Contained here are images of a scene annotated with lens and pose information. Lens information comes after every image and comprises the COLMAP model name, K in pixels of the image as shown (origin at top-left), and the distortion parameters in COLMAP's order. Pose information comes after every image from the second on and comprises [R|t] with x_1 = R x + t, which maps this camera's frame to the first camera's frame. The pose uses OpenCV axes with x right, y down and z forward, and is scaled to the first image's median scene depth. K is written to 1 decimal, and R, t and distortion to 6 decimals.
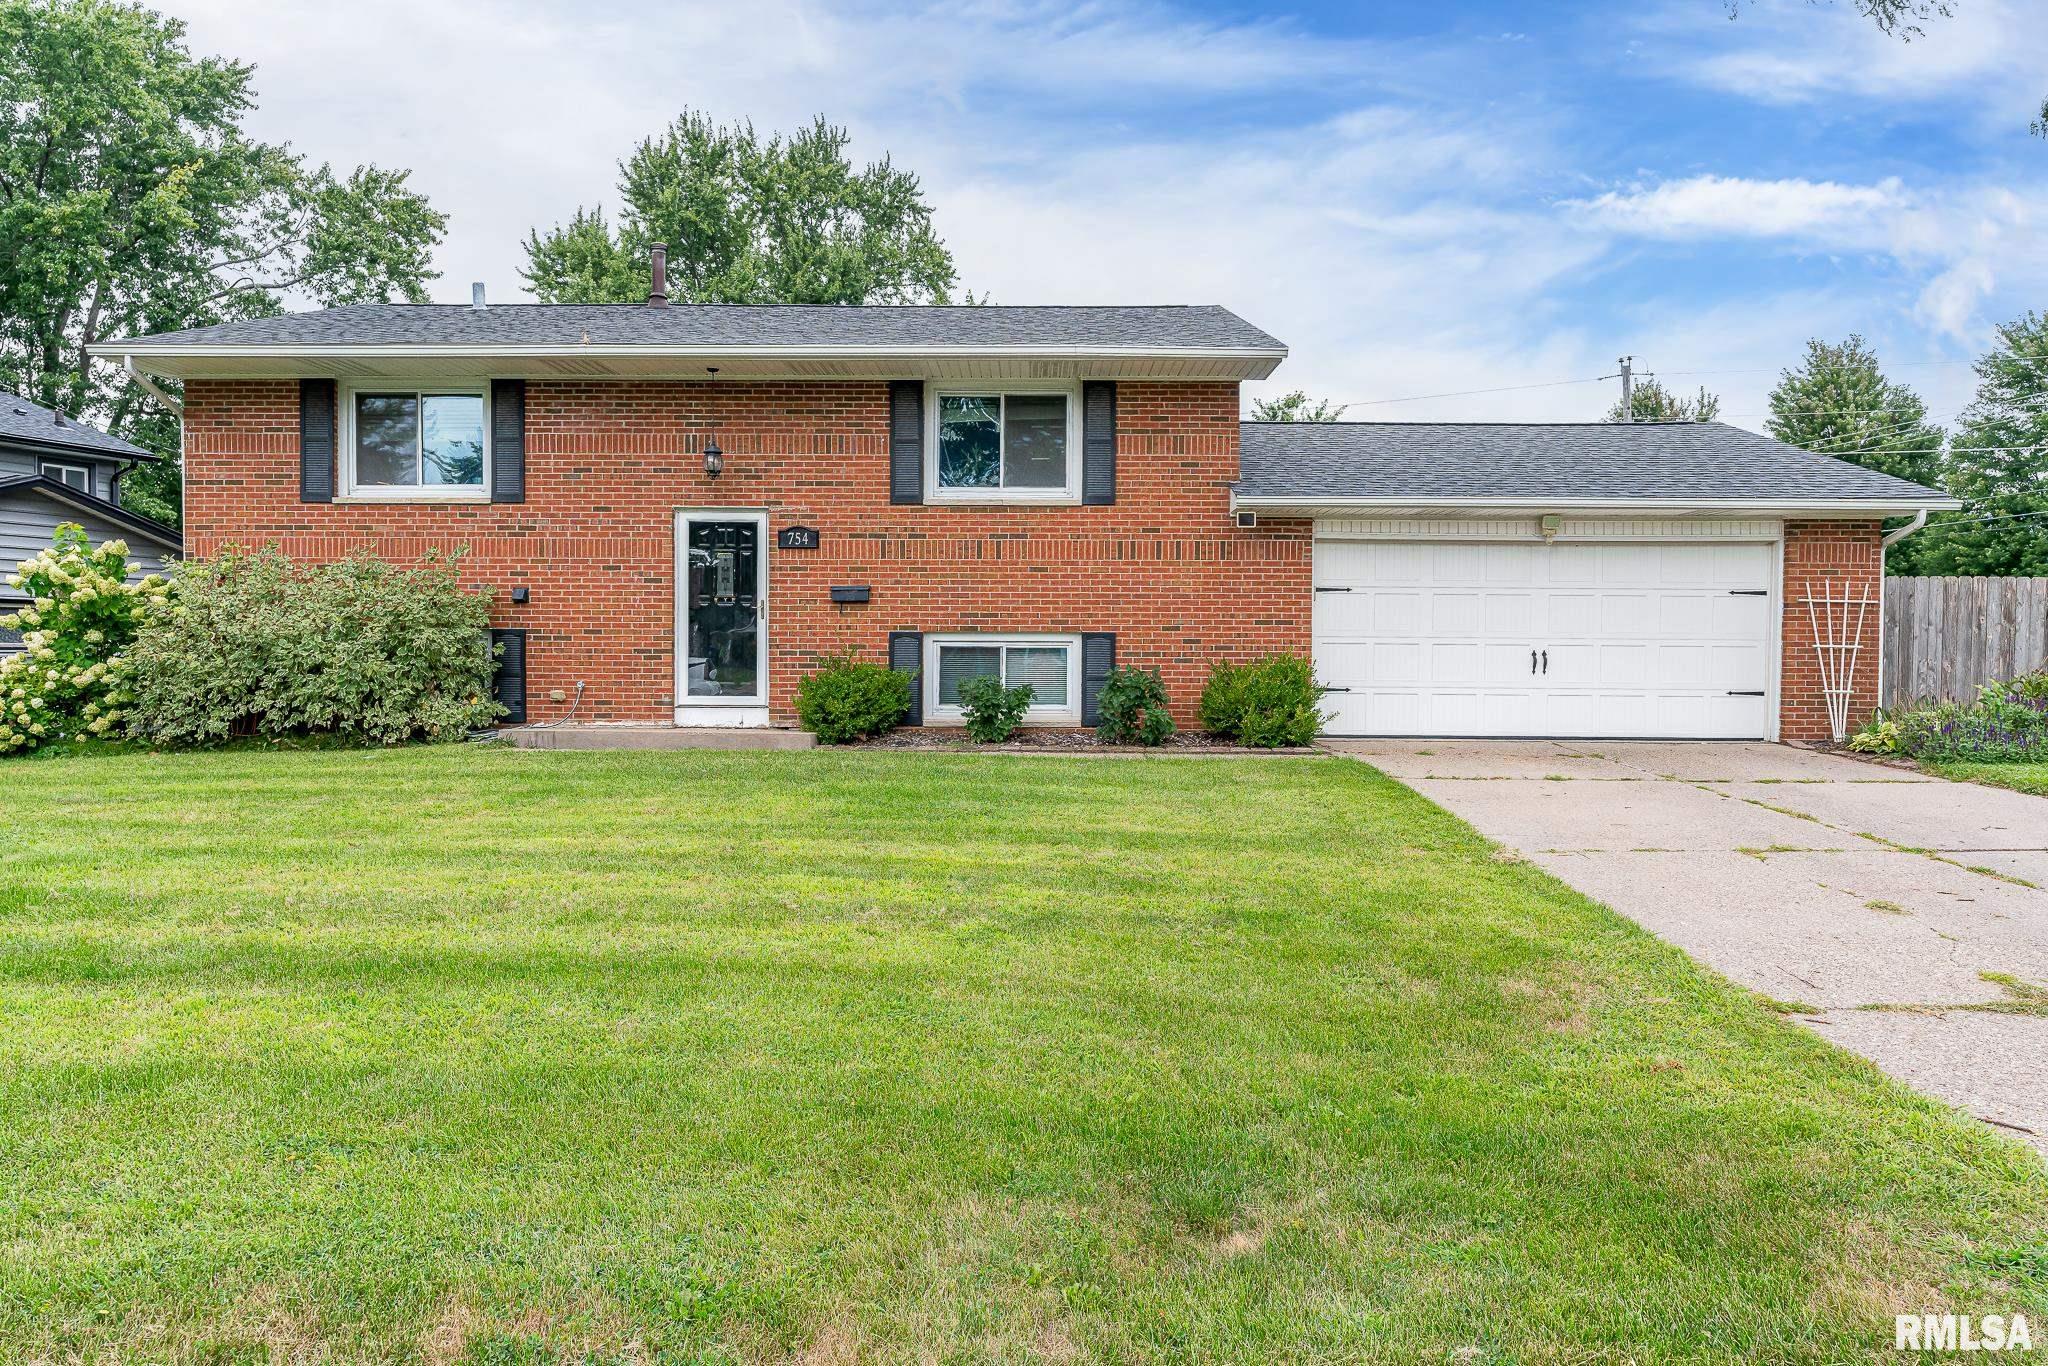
lens RADIAL K [[1299.9, 0, 1022.1], [0, 1299.9, 671.0], [0, 0, 1]] dist [0.006457, 0.000235]
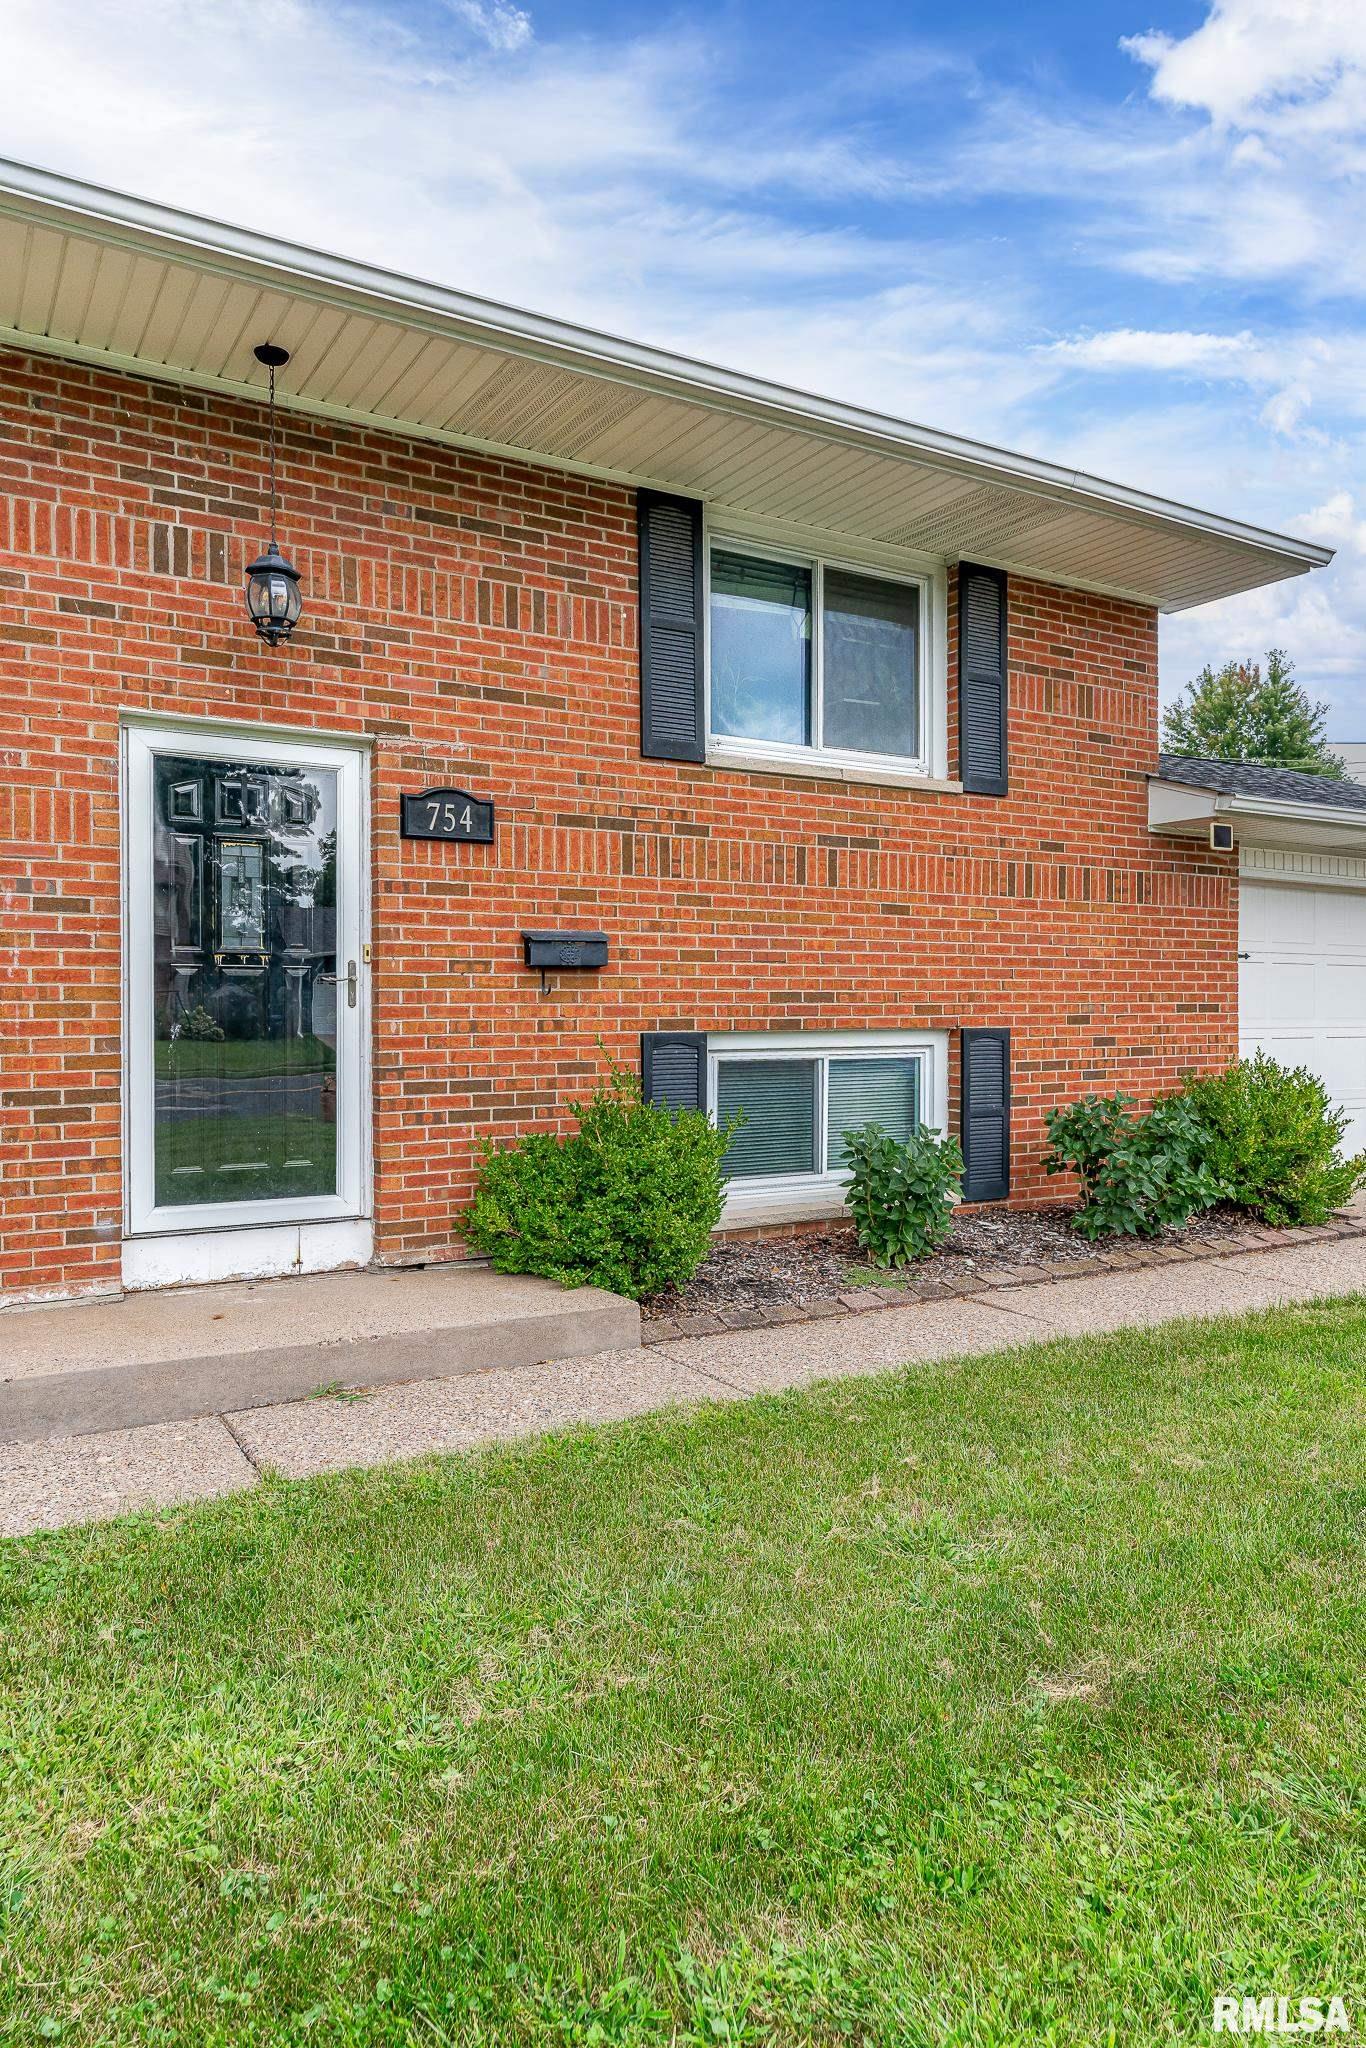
lens RADIAL K [[1299.9, 0, 684.2], [0, 1299.9, 1030.3], [0, 0, 1]] dist [0.006457, 0.000235]
pose [[0.840931, -0.015900, 0.540909, -0.339000], [0.022180, 0.999741, -0.005095, -0.028652], [-0.540688, 0.016282, 0.841065, 0.603915]]
